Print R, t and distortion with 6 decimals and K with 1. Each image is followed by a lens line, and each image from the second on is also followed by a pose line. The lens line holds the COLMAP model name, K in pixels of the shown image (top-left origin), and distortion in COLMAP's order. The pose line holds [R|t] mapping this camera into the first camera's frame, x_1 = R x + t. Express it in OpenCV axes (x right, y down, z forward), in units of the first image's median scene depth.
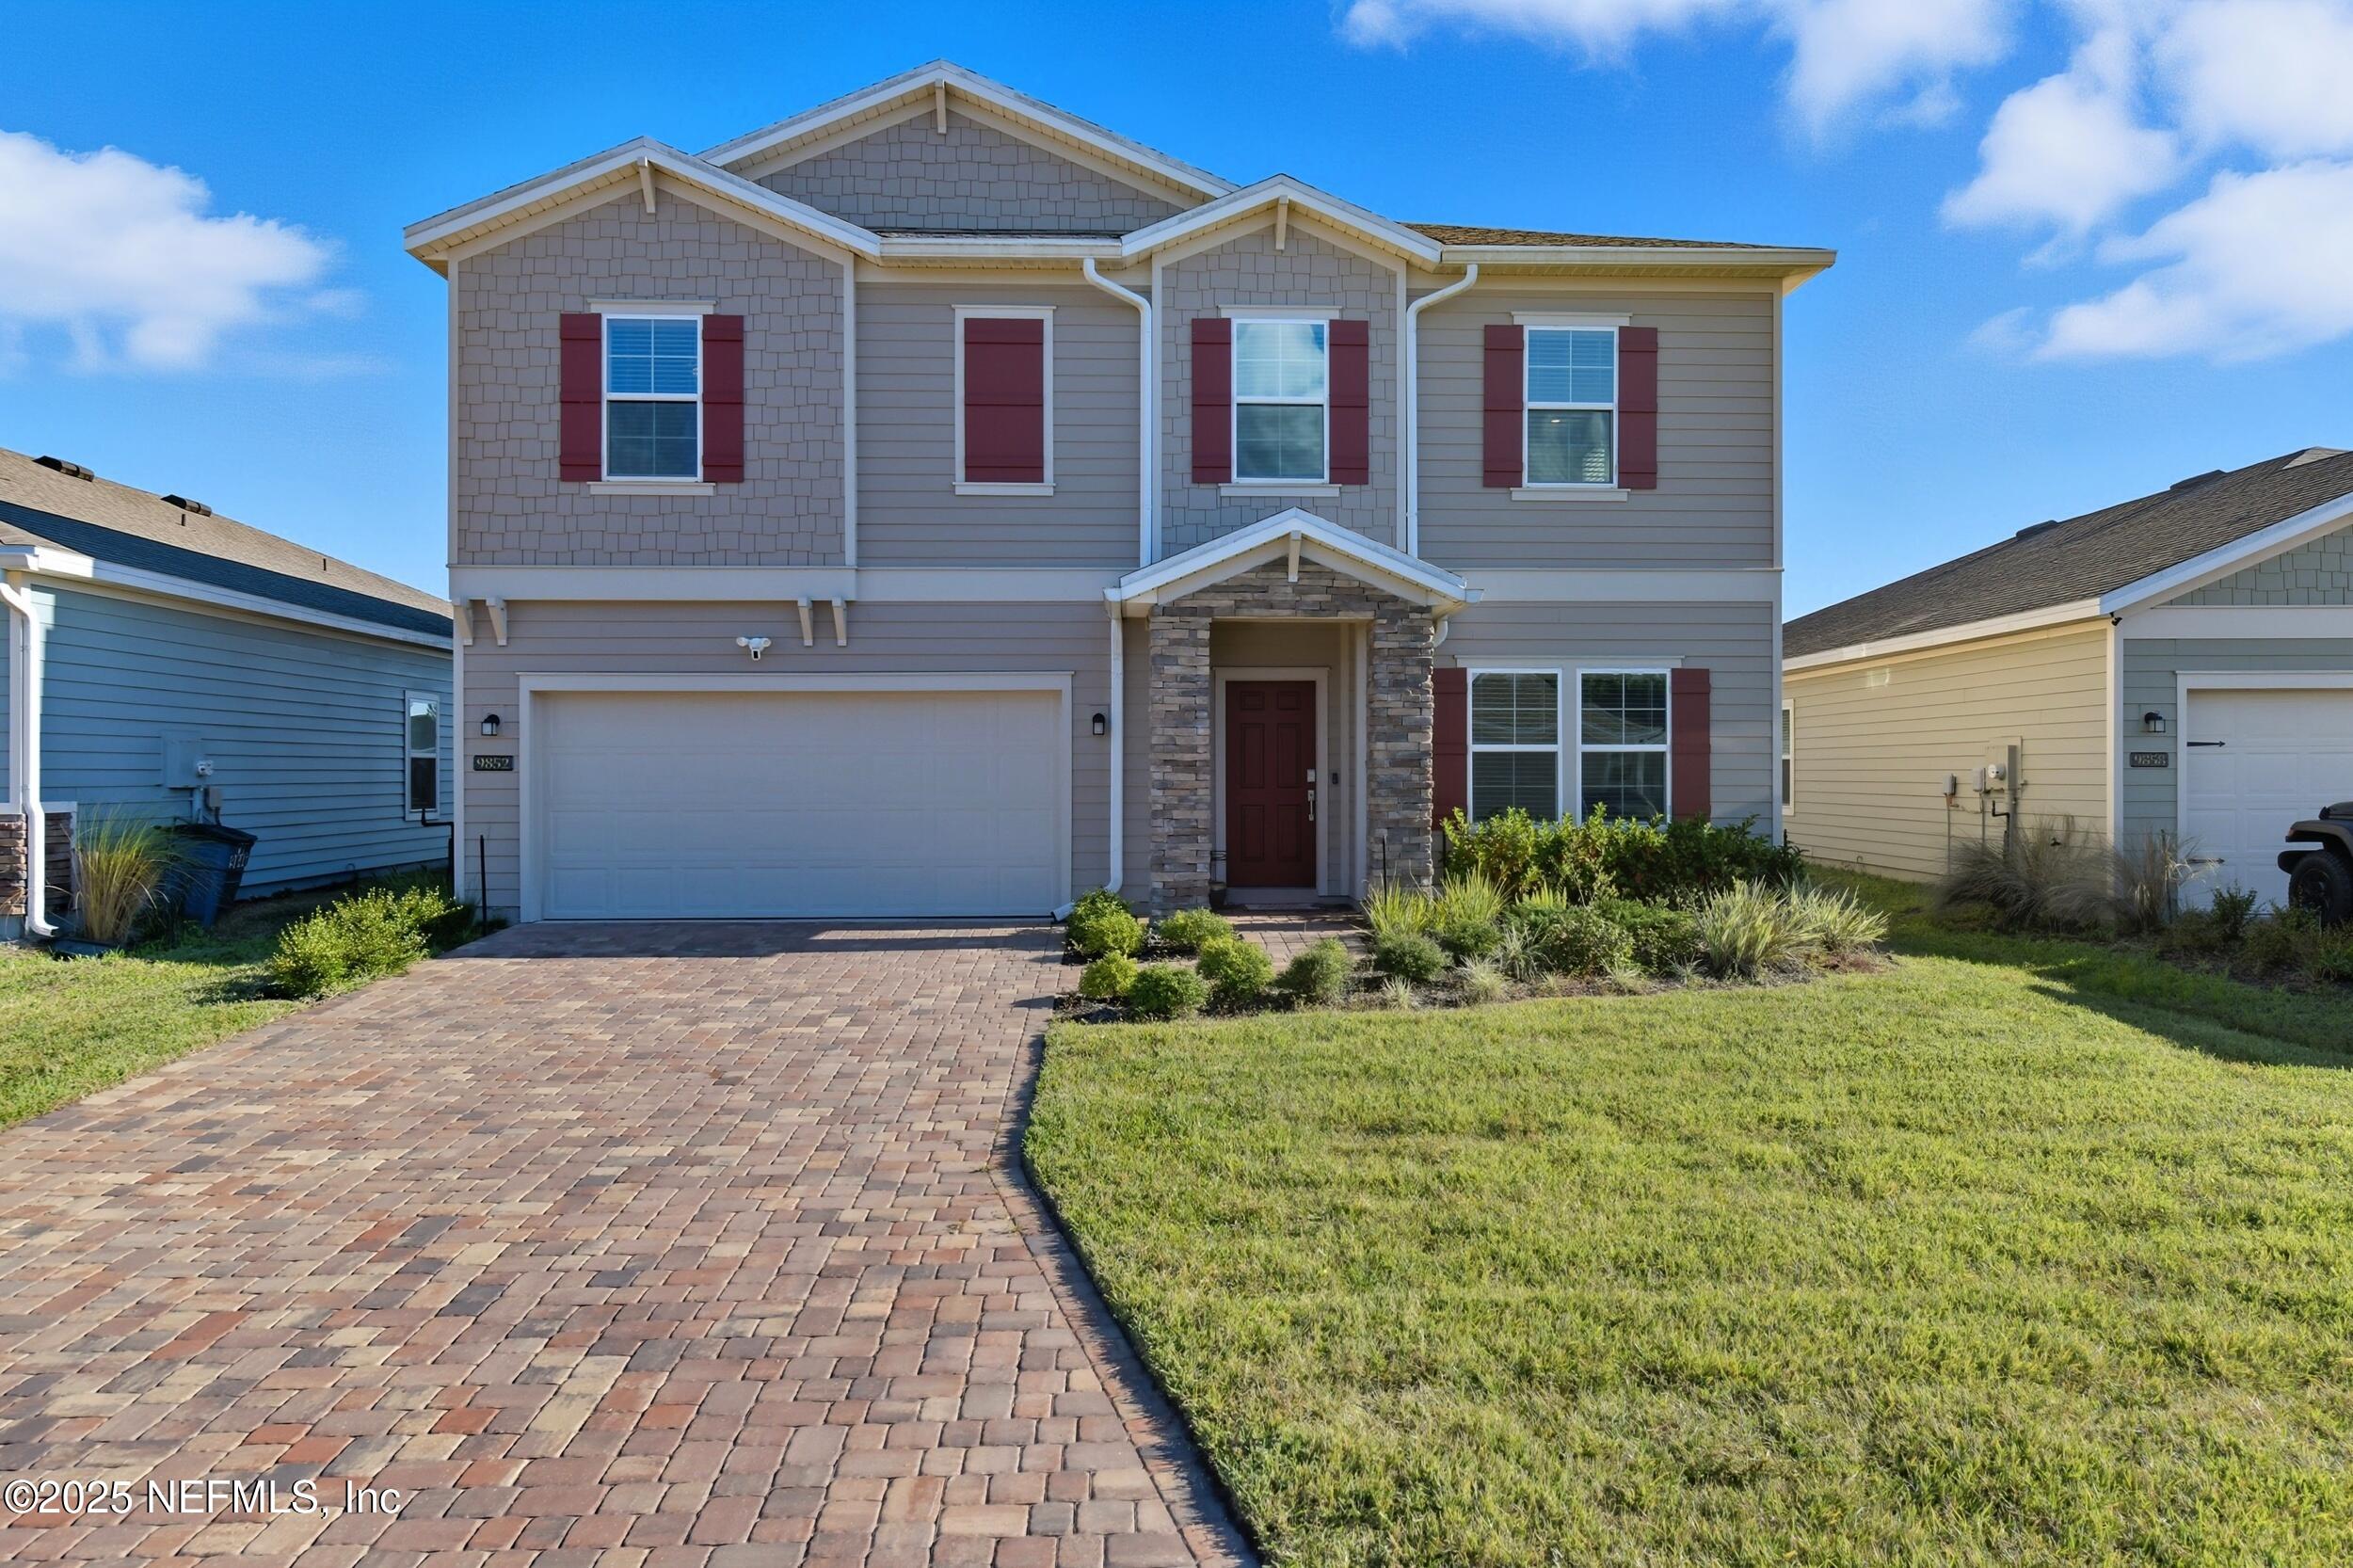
lens RADIAL K [[1569.4, 0, 1176.5], [0, 1569.4, 784.0], [0, 0, 1]] dist [-0.004031, 0.002650]
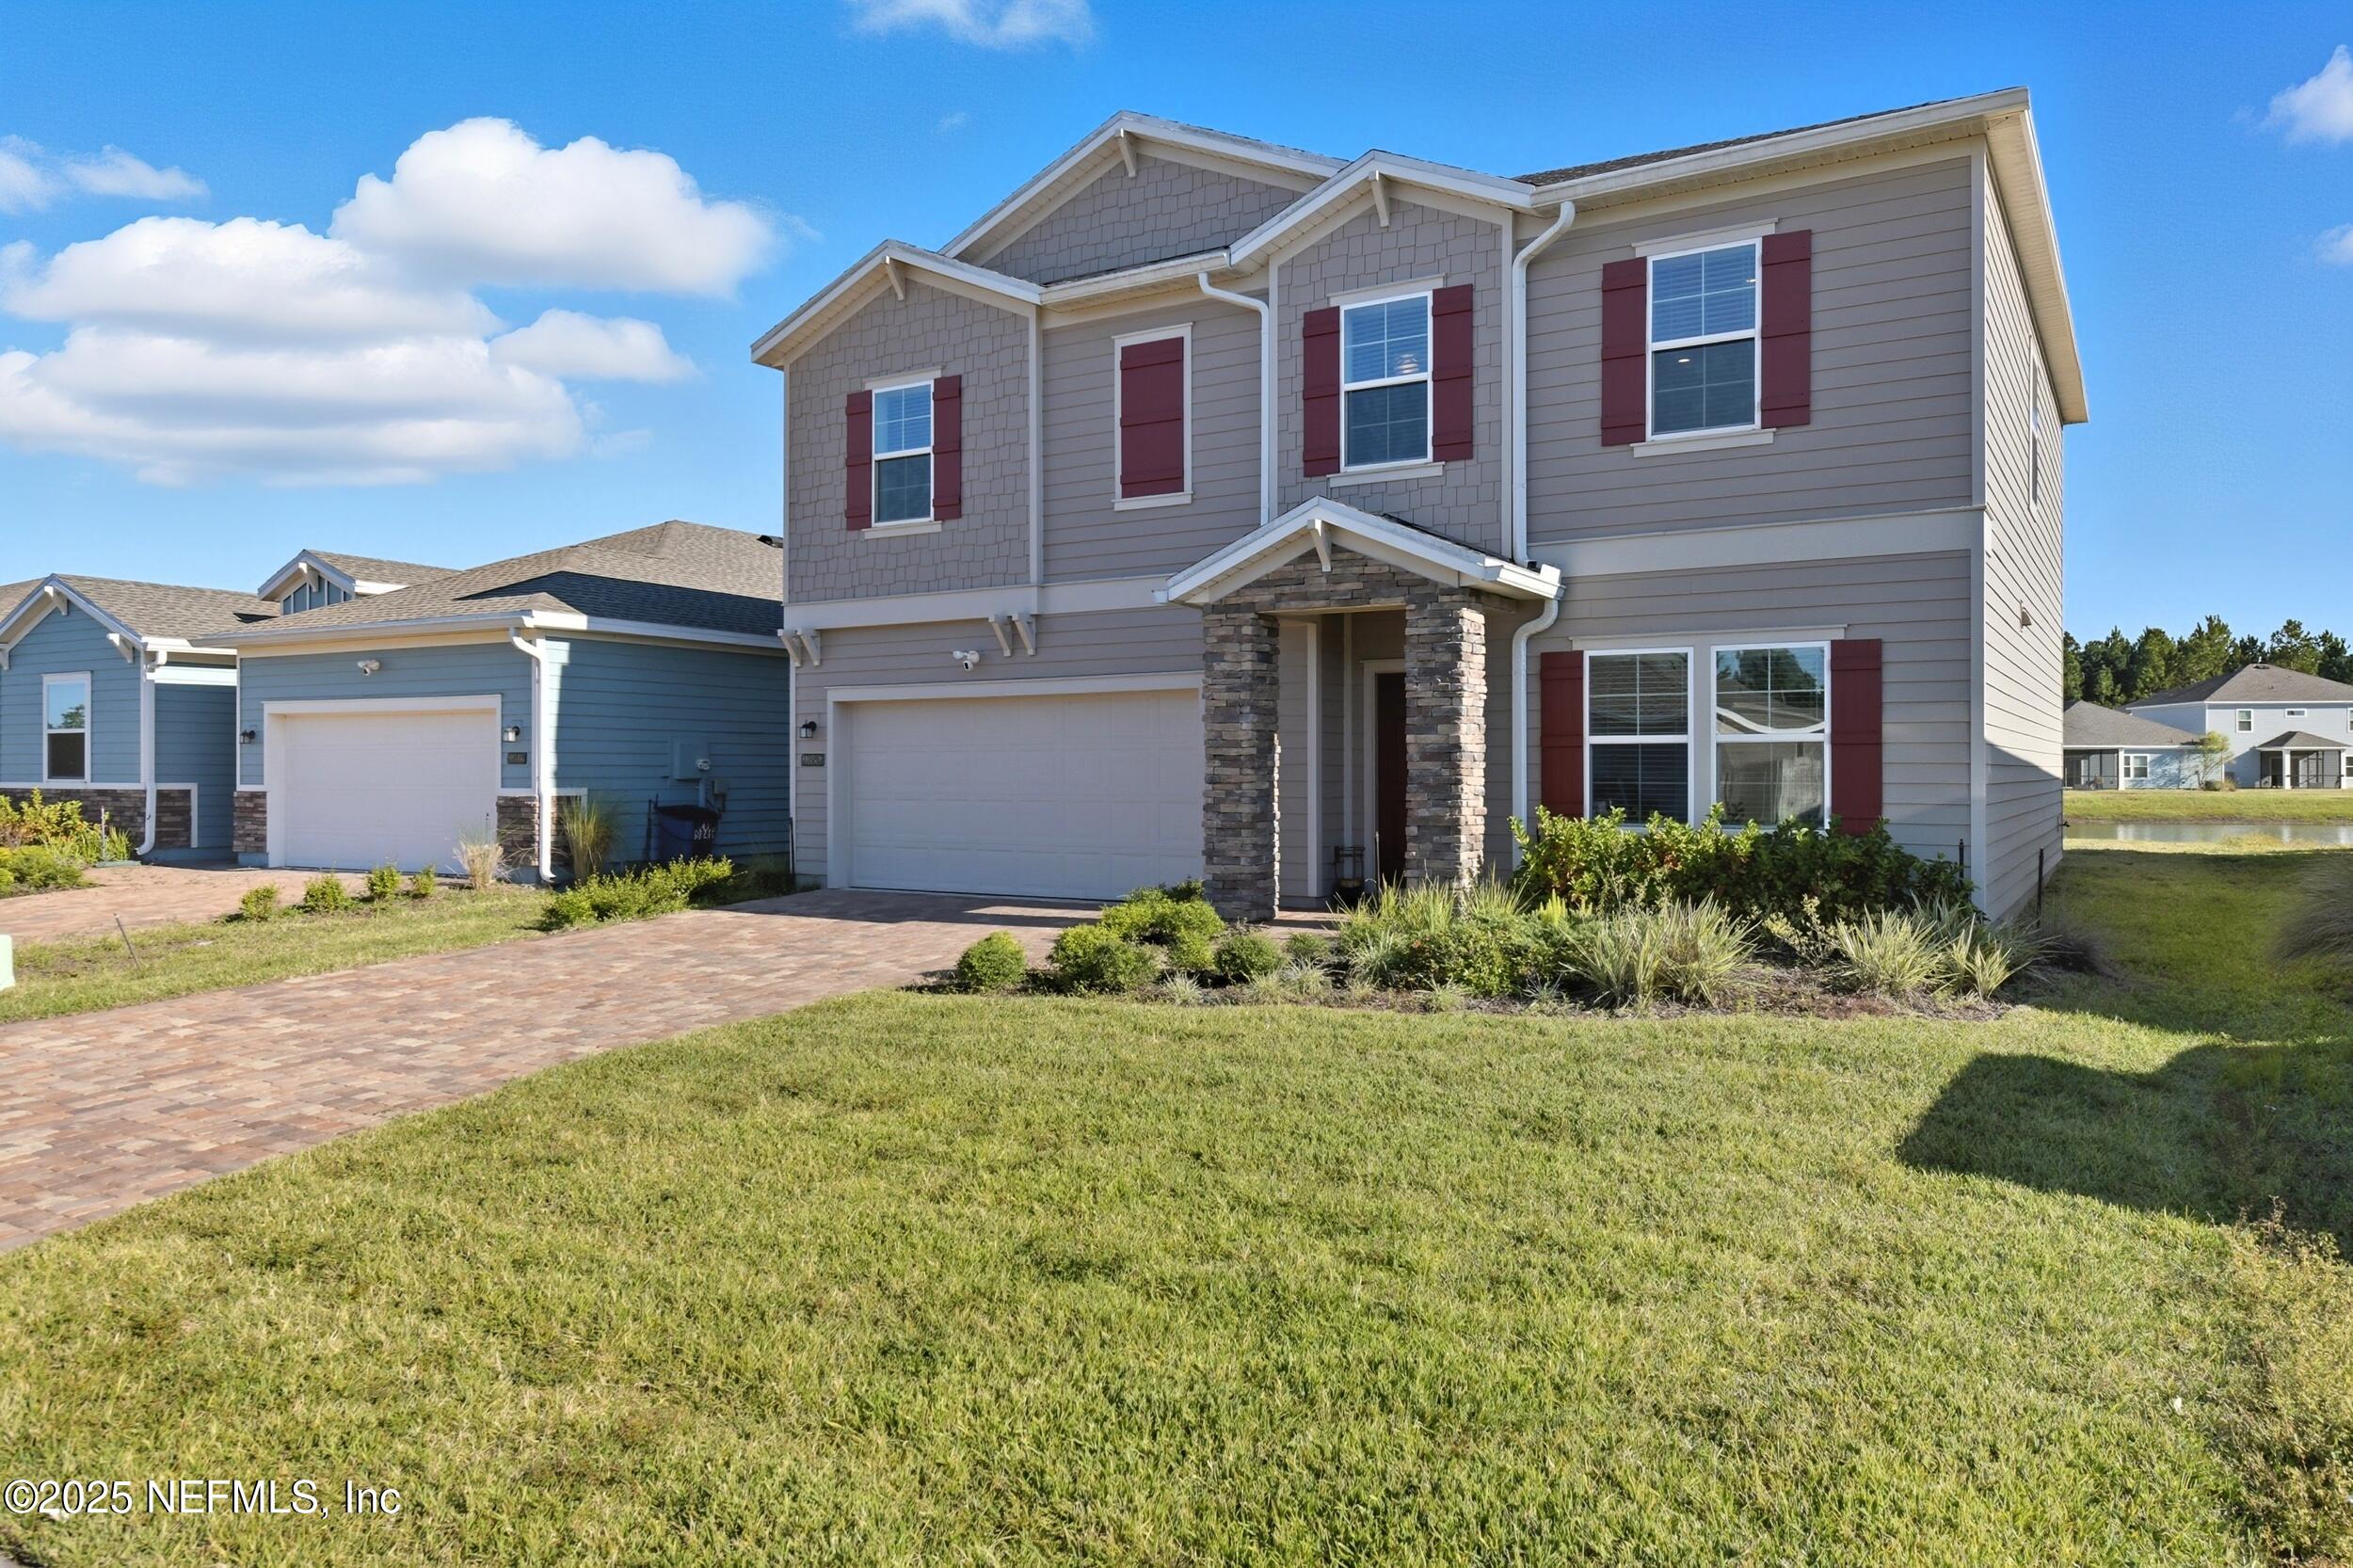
lens RADIAL K [[1569.4, 0, 1176.5], [0, 1569.4, 784.0], [0, 0, 1]] dist [-0.004031, 0.002650]
pose [[0.821301, 0.005879, -0.570465, 0.515328], [-0.006165, 0.999980, 0.001429, 0.002313], [0.570462, 0.002343, 0.821321, 0.134630]]
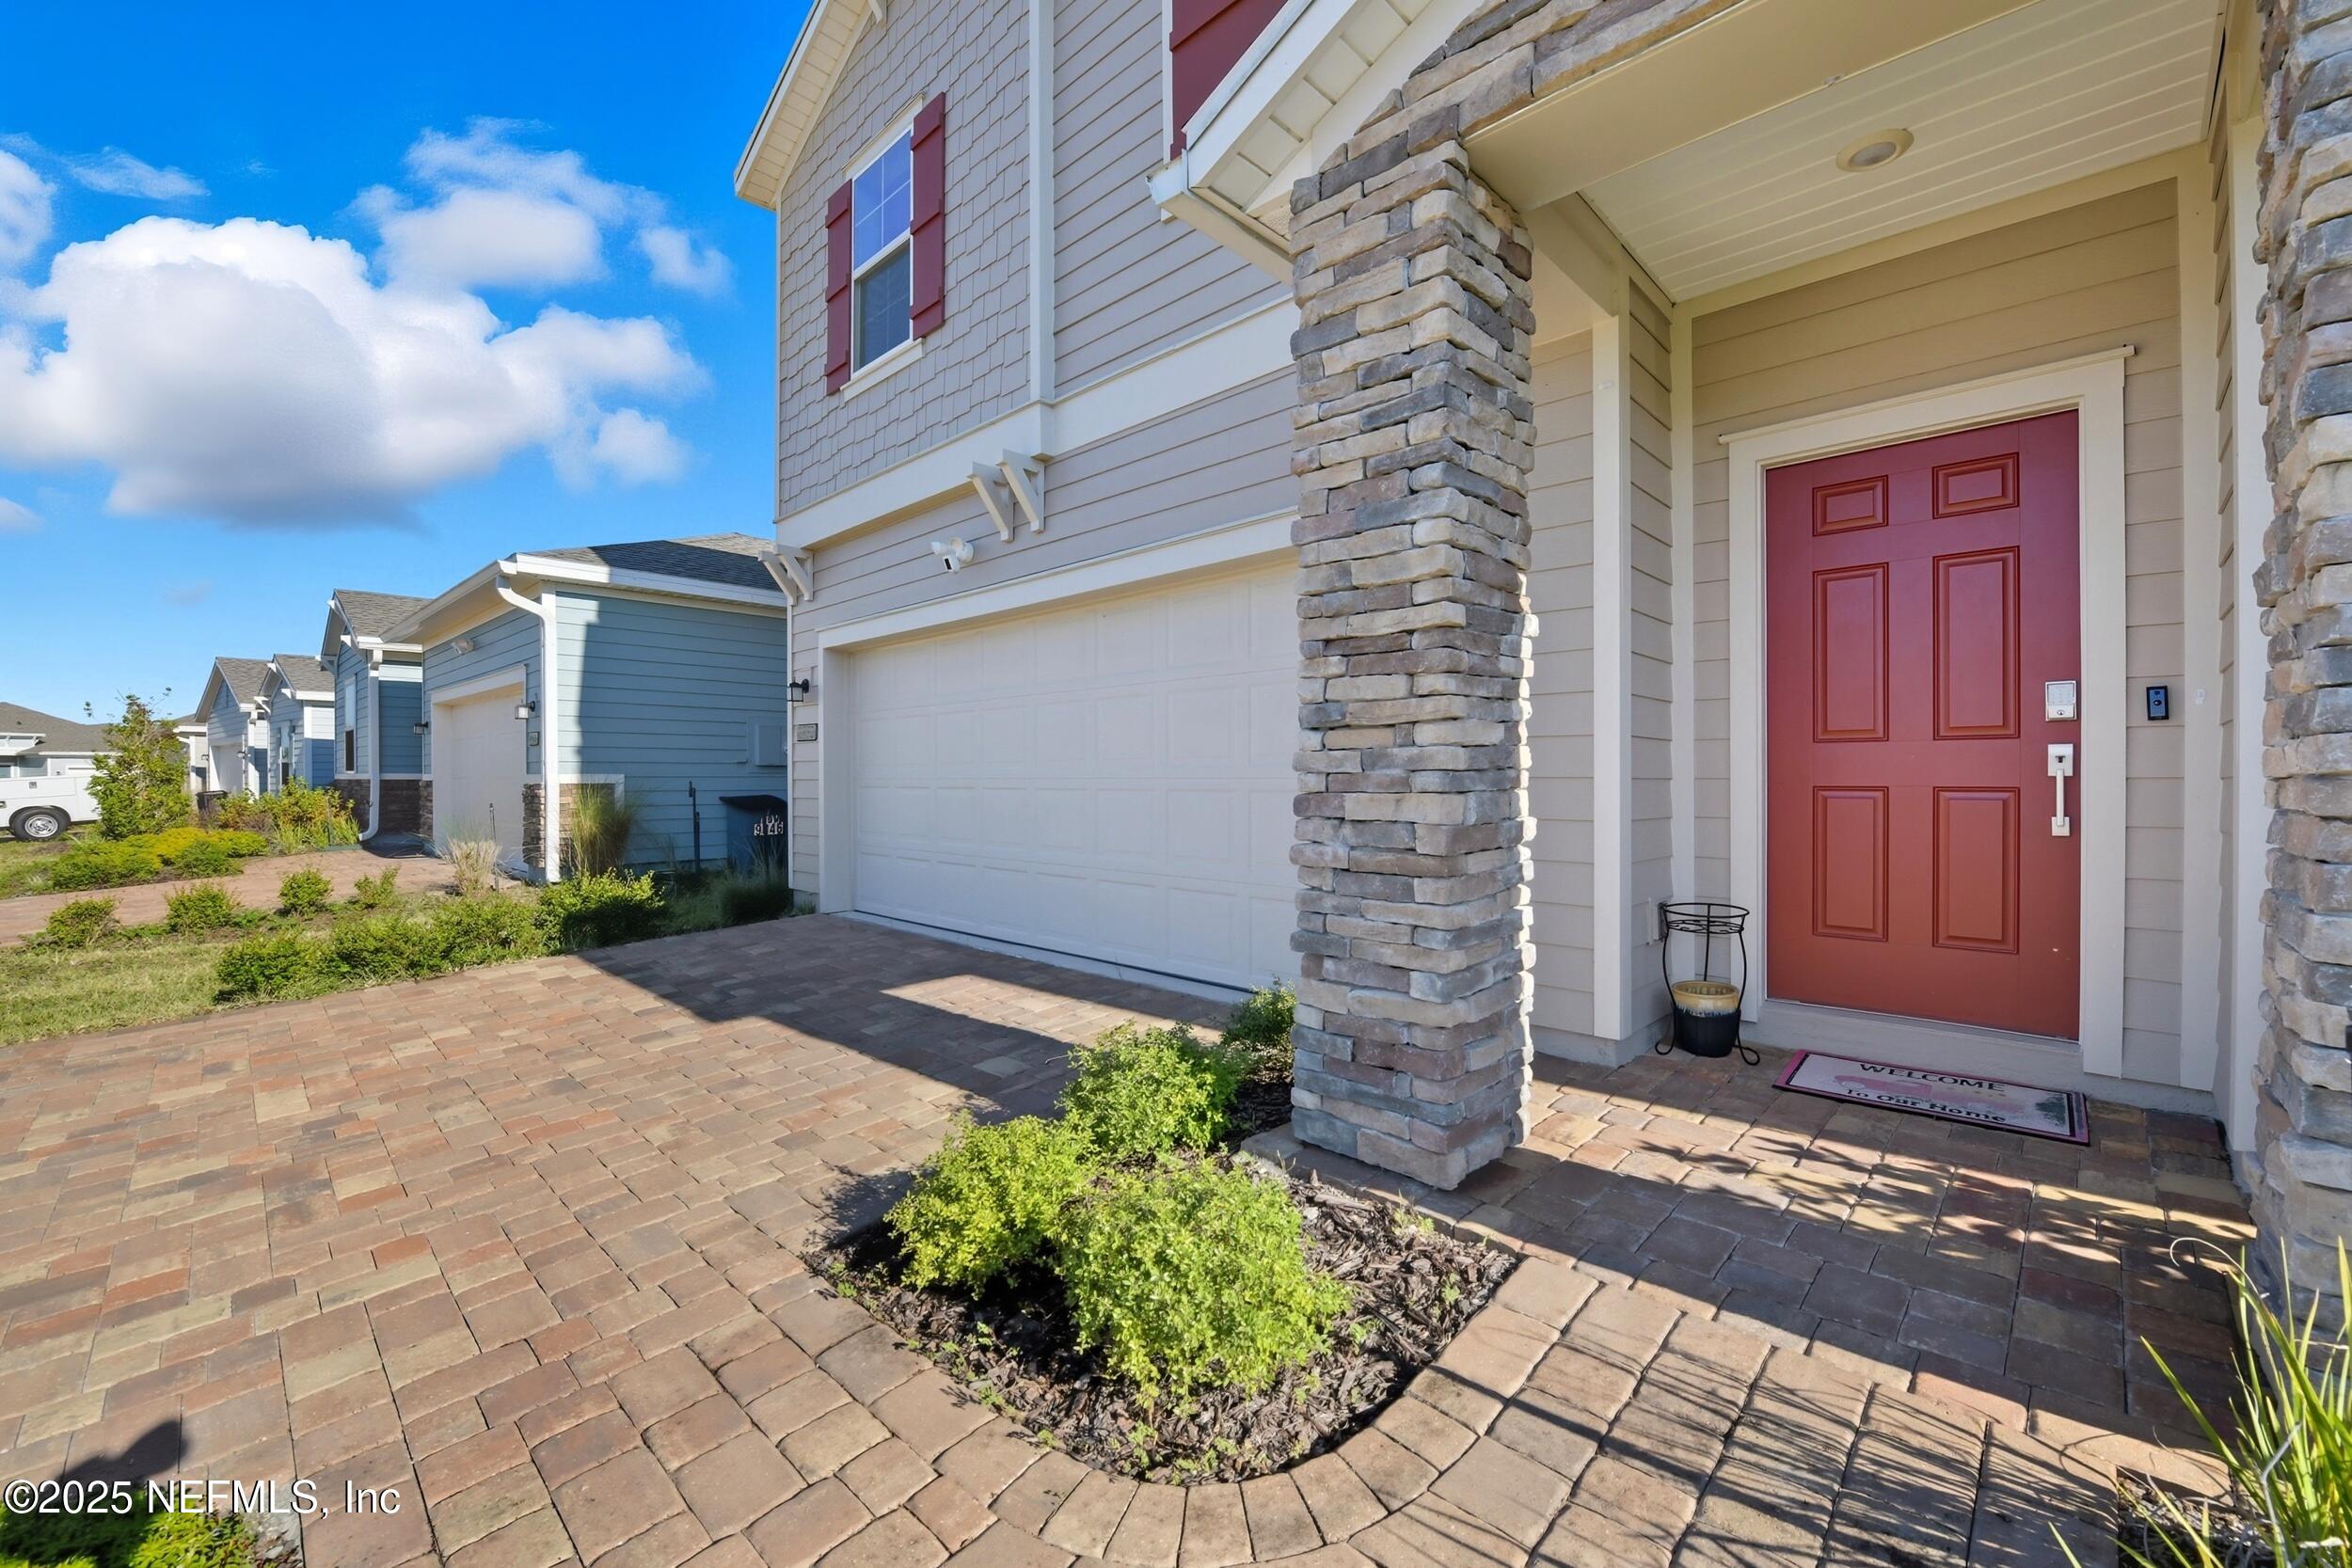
lens RADIAL K [[948.7, 0, 1176.0], [0, 948.7, 784.0], [0, 0, 1]] dist [-0.020847, -0.000145]
pose [[0.680416, 0.005936, -0.732802, 0.107812], [-0.007262, 0.999973, 0.001357, 0.013713], [0.732790, 0.004398, 0.680441, 0.780131]]
